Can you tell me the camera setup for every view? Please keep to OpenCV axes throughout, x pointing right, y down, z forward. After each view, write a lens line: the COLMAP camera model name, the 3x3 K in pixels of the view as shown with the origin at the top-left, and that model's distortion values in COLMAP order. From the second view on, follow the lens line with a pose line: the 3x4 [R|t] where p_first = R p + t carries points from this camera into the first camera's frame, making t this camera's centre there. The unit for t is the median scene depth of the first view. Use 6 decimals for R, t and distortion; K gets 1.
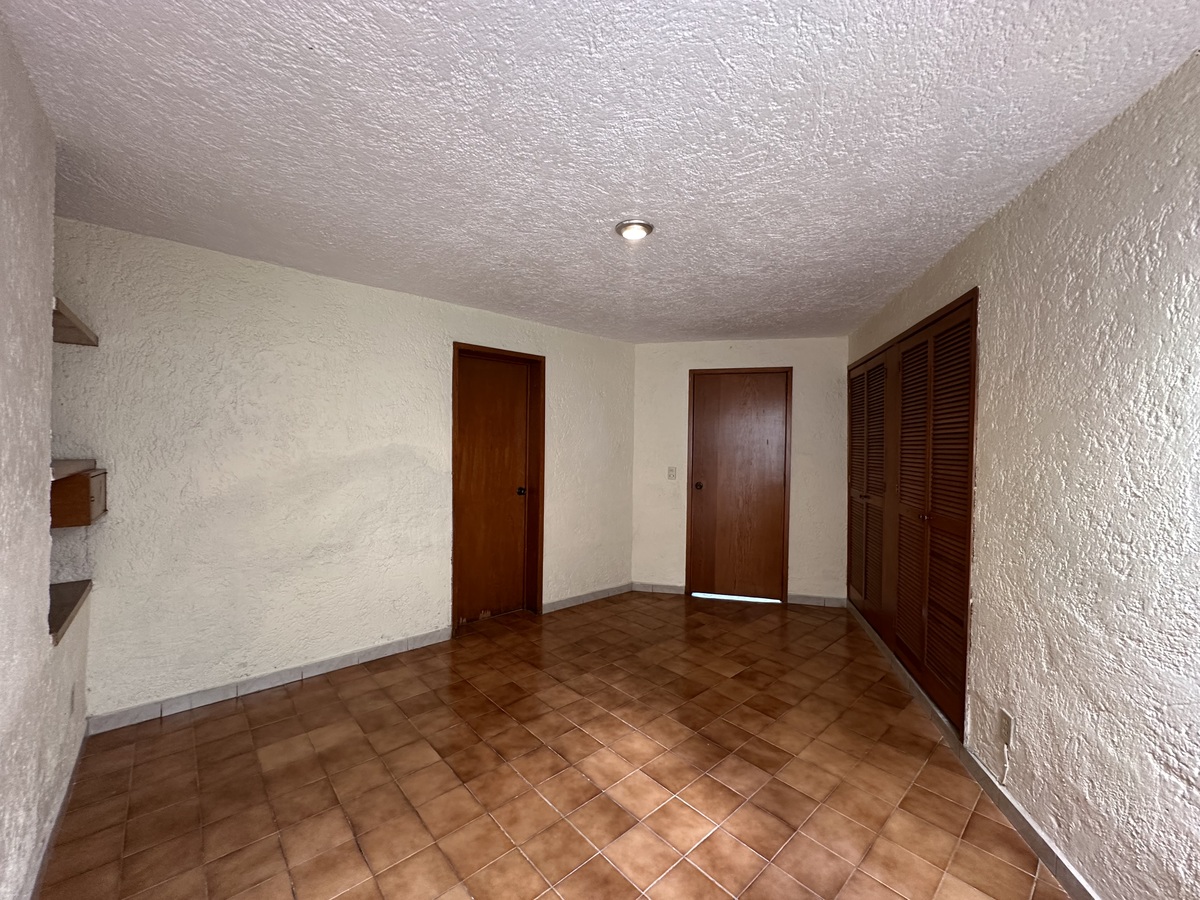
lens RADIAL K [[479.3, 0, 600.0], [0, 479.3, 450.0], [0, 0, 1]] dist [0.000542, 0.000122]
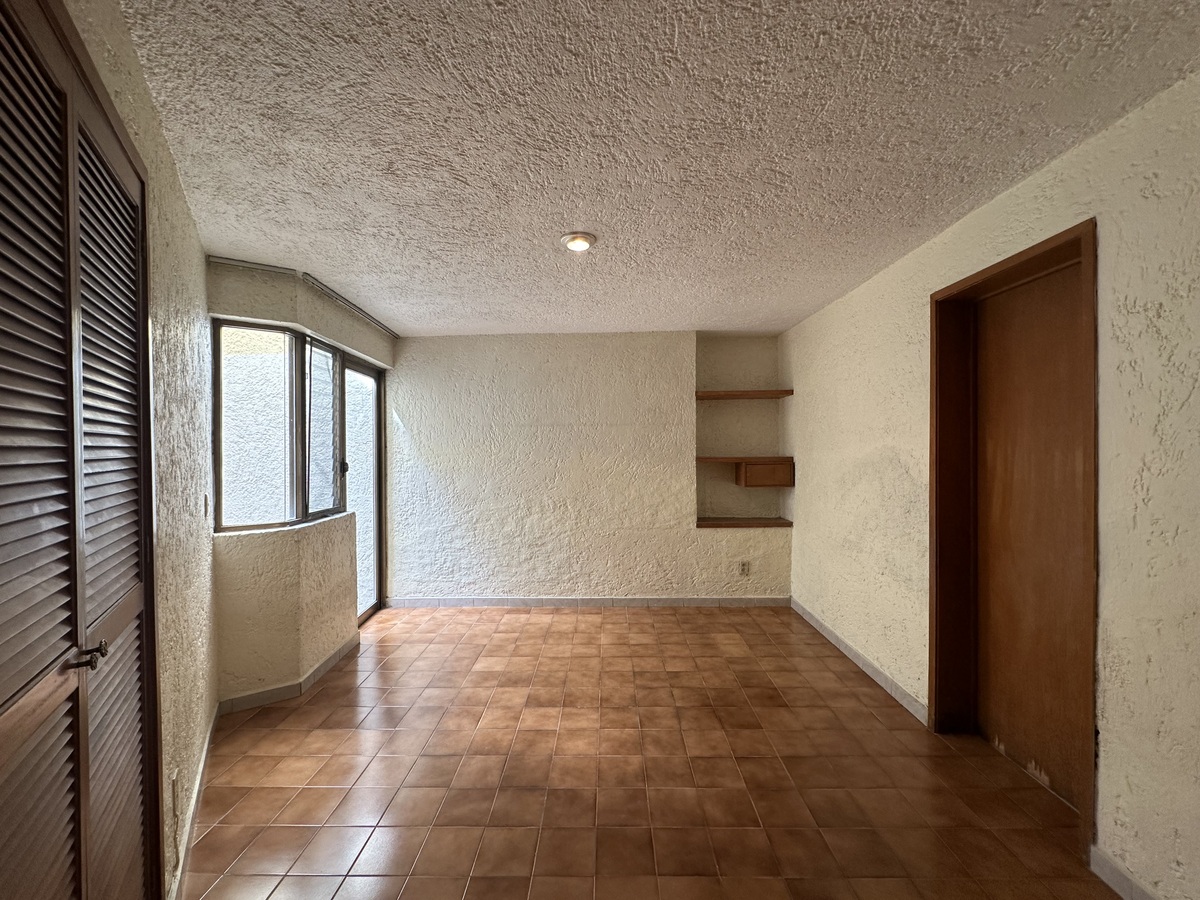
lens RADIAL K [[479.3, 0, 600.0], [0, 479.3, 450.0], [0, 0, 1]] dist [0.000542, 0.000122]
pose [[-0.681256, -0.004348, -0.732032, 0.753897], [-0.007373, 0.999972, 0.000923, -0.002112], [0.732008, 0.006026, -0.681270, 1.637038]]
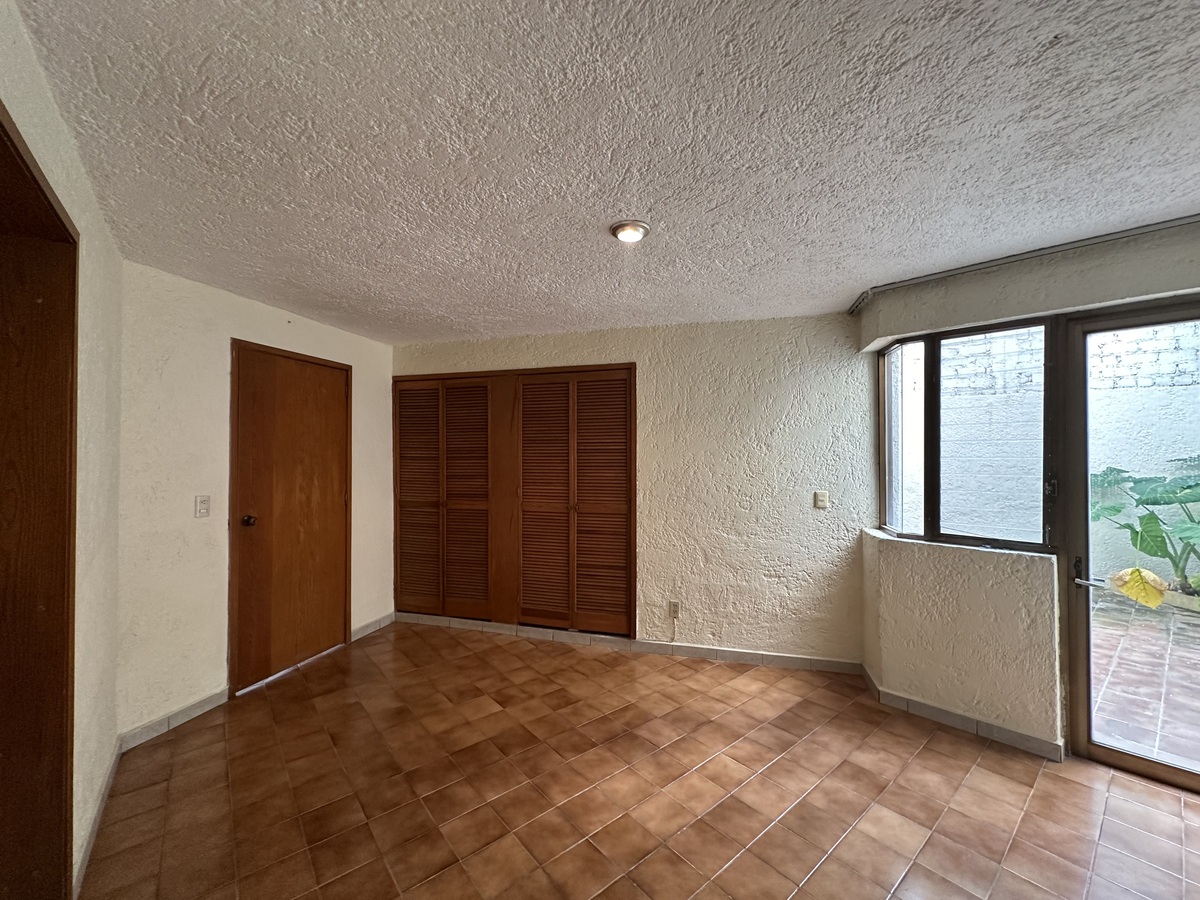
lens RADIAL K [[479.3, 0, 600.0], [0, 479.3, 450.0], [0, 0, 1]] dist [0.000542, 0.000122]
pose [[0.039318, 0.001046, 0.999226, -0.808808], [0.010195, 0.999947, -0.001448, -0.029799], [-0.999175, 0.010244, 0.039305, 0.957449]]
